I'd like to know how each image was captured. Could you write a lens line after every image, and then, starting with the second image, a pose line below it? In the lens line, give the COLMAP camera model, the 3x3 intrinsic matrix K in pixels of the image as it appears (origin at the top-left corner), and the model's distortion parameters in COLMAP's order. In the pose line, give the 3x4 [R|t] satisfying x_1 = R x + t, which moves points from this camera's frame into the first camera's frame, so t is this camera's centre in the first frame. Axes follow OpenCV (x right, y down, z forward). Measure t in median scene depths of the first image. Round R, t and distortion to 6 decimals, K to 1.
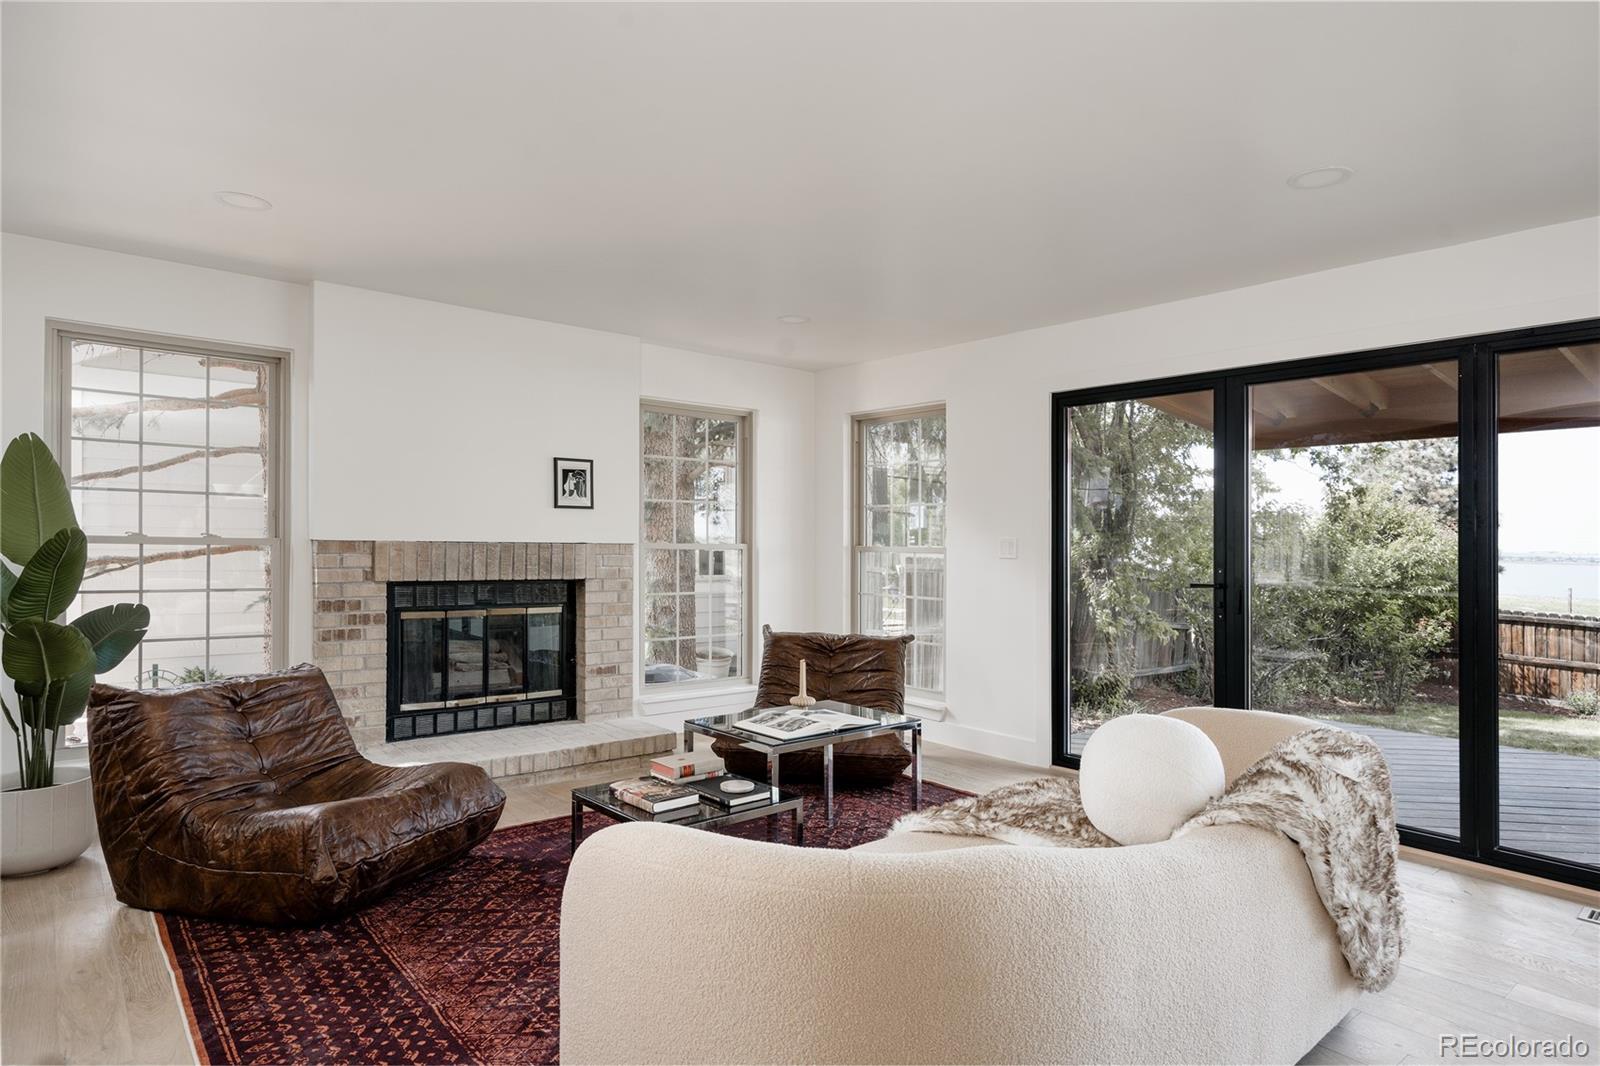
lens RADIAL K [[925.0, 0, 800.0], [0, 925.0, 533.0], [0, 0, 1]] dist [0.047869, 0.000018]
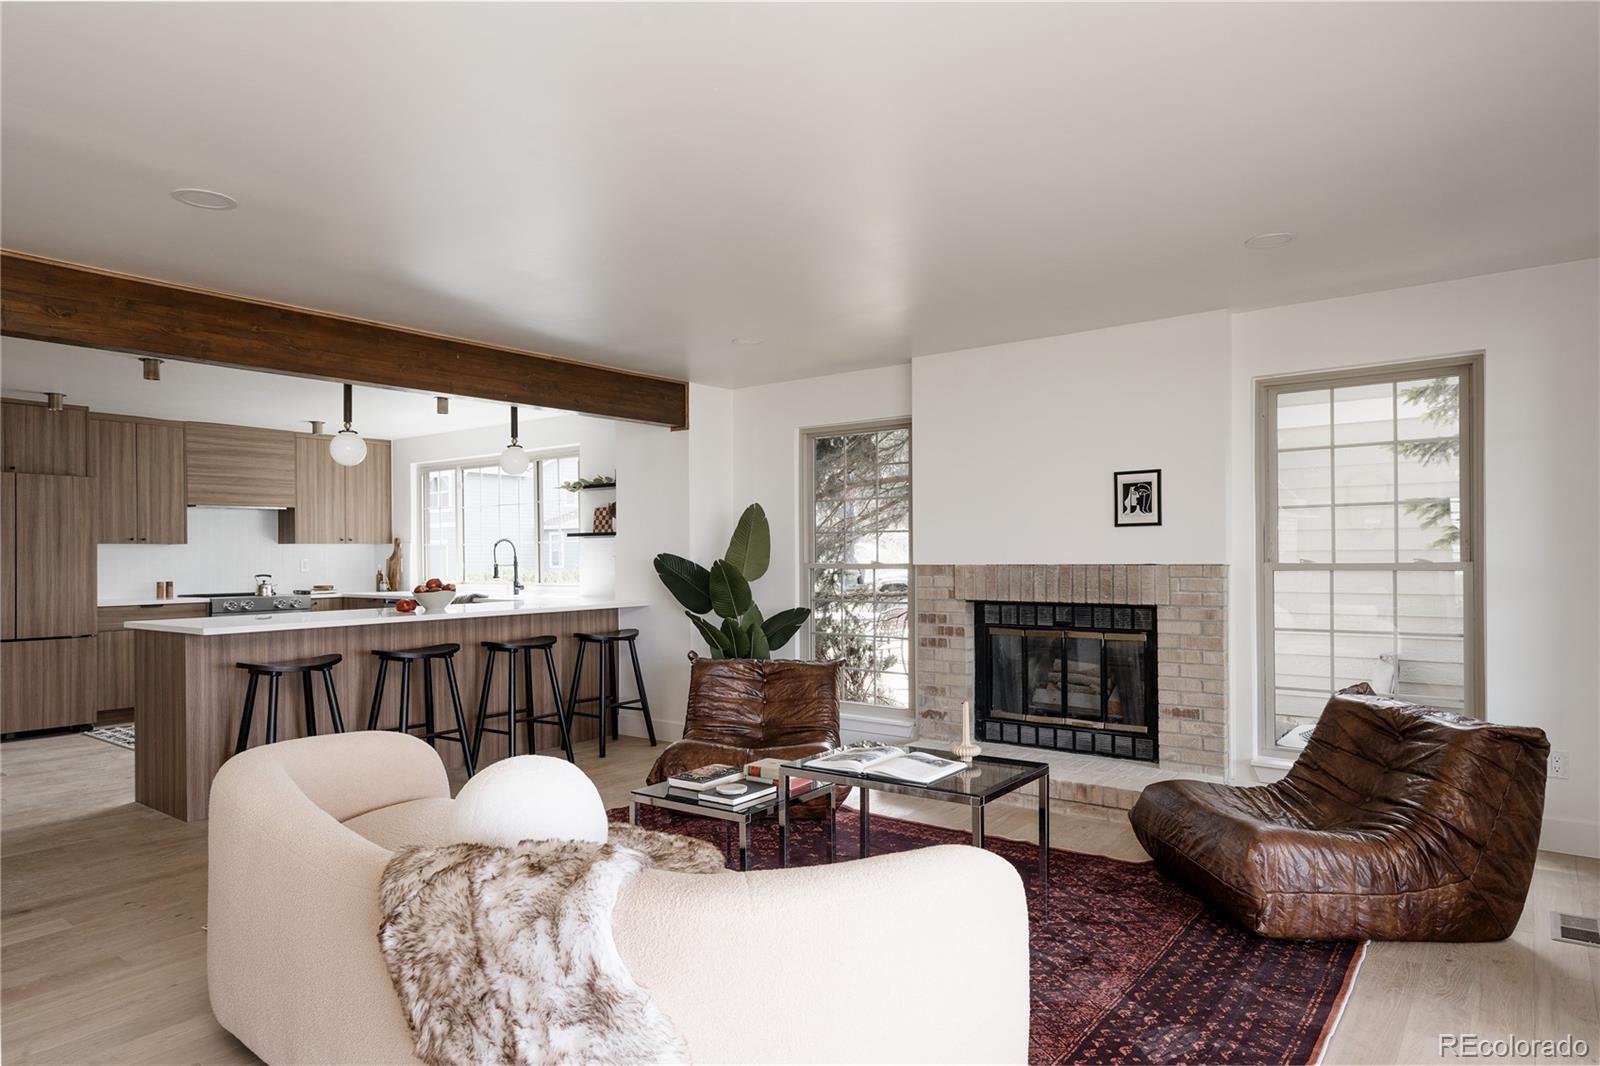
lens RADIAL K [[953.4, 0, 805.4], [0, 953.4, 554.1], [0, 0, 1]] dist [0.007335, 0.001949]
pose [[0.233674, -0.022736, -0.972049, 0.598577], [0.018635, 0.999648, -0.018902, 0.012666], [0.972136, -0.013698, 0.234015, 0.484164]]
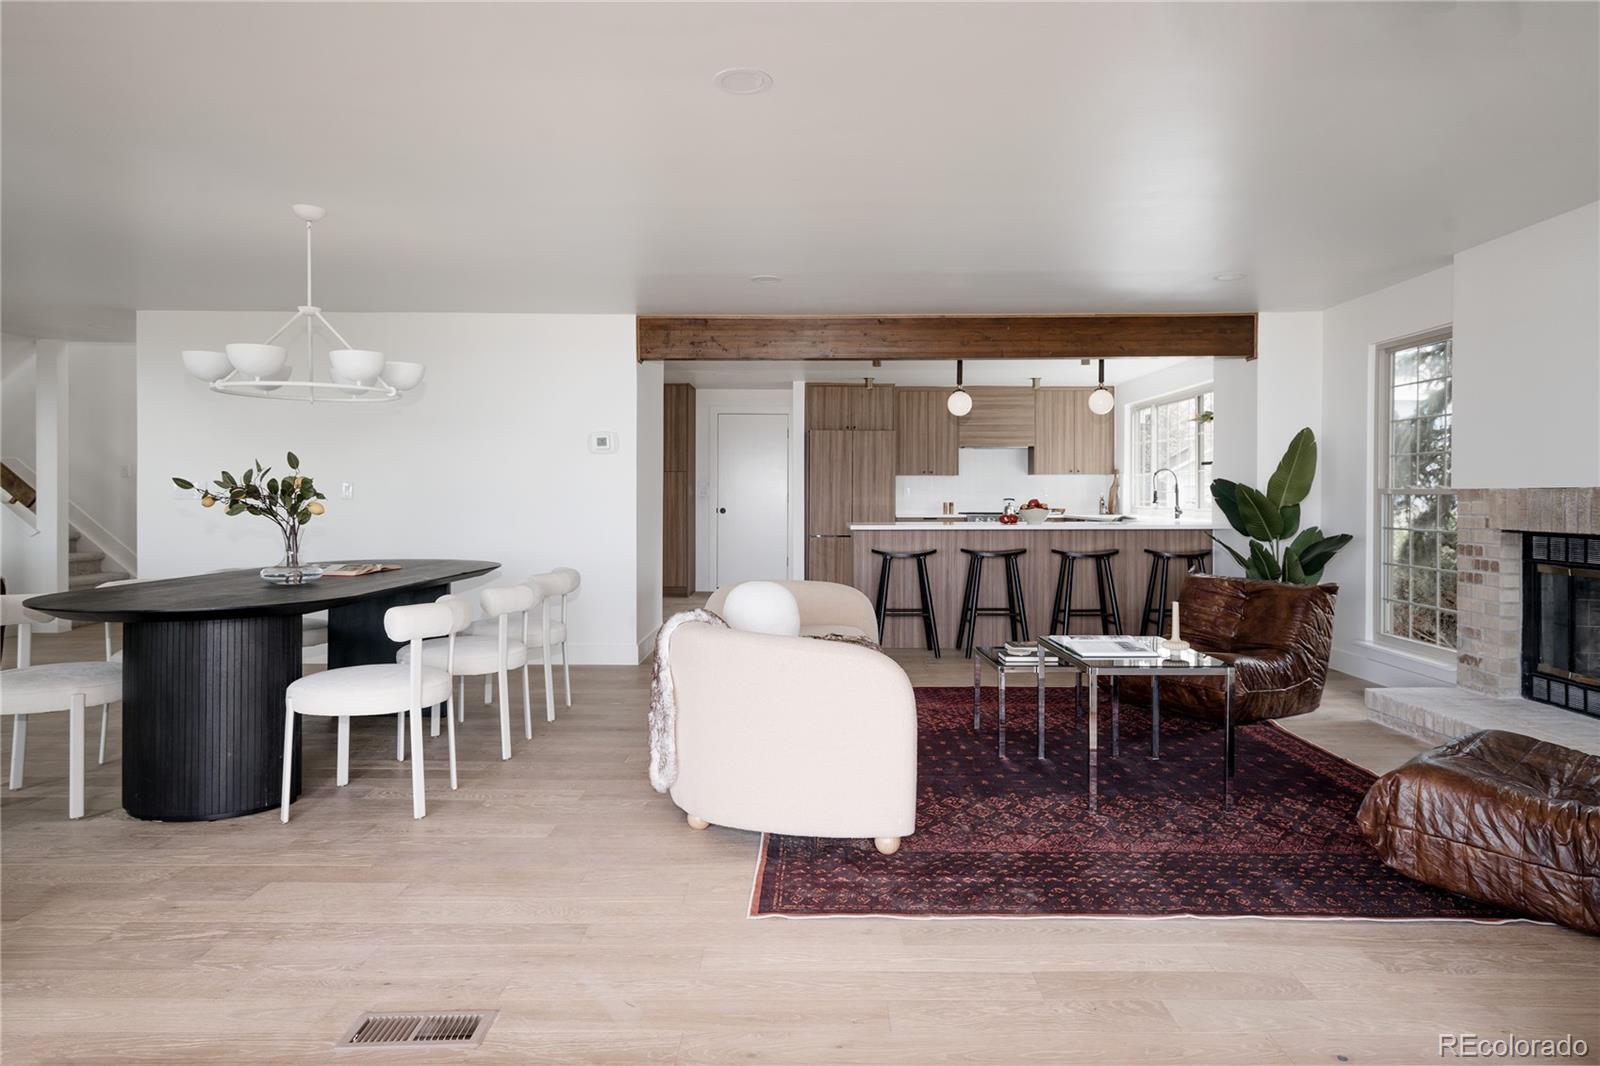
lens RADIAL K [[968.3, 0, 804.8], [0, 968.3, 481.1], [0, 0, 1]] dist [0.000695, 0.000226]
pose [[-0.639513, -0.031124, -0.768150, 0.742860], [-0.008072, 0.999397, -0.033773, 0.037589], [0.768738, -0.015398, -0.639378, 0.990783]]
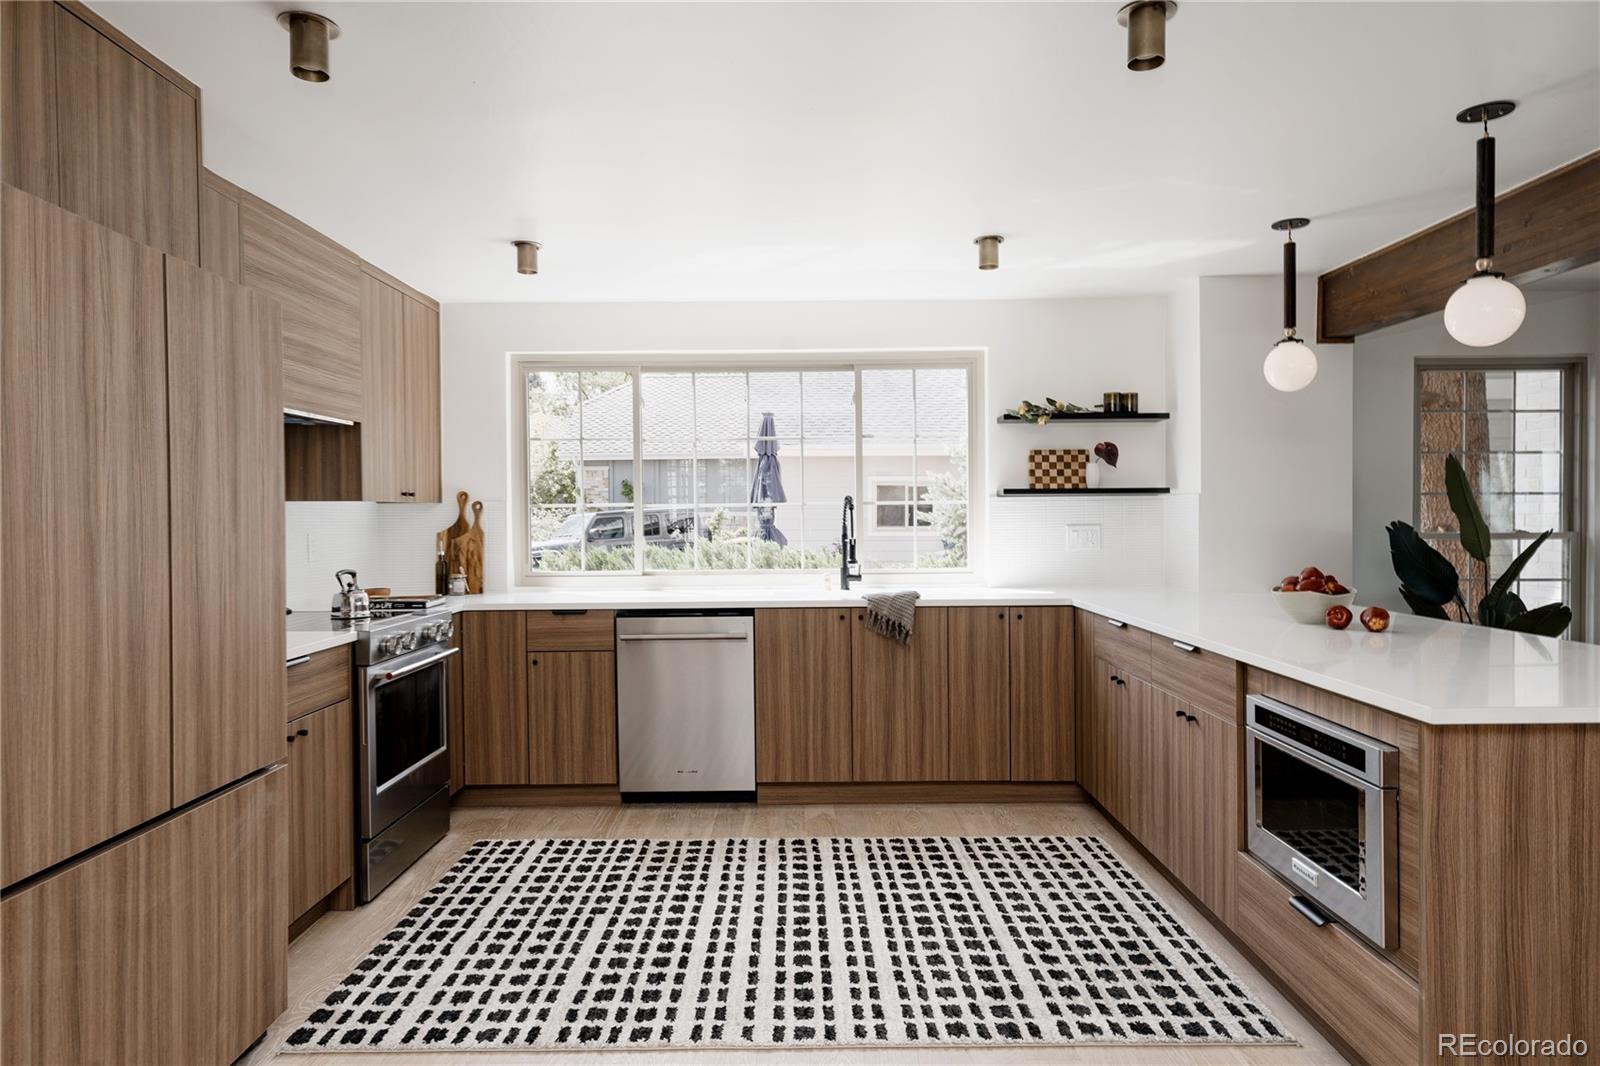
lens RADIAL K [[993.9, 0, 800.0], [0, 993.9, 533.0], [0, 0, 1]] dist [0.006312, 0.002524]
pose [[0.774465, -0.016504, -0.632401, -0.450263], [0.028079, 0.999571, 0.008300, -0.024338], [0.631993, -0.024185, 0.774597, -0.394392]]
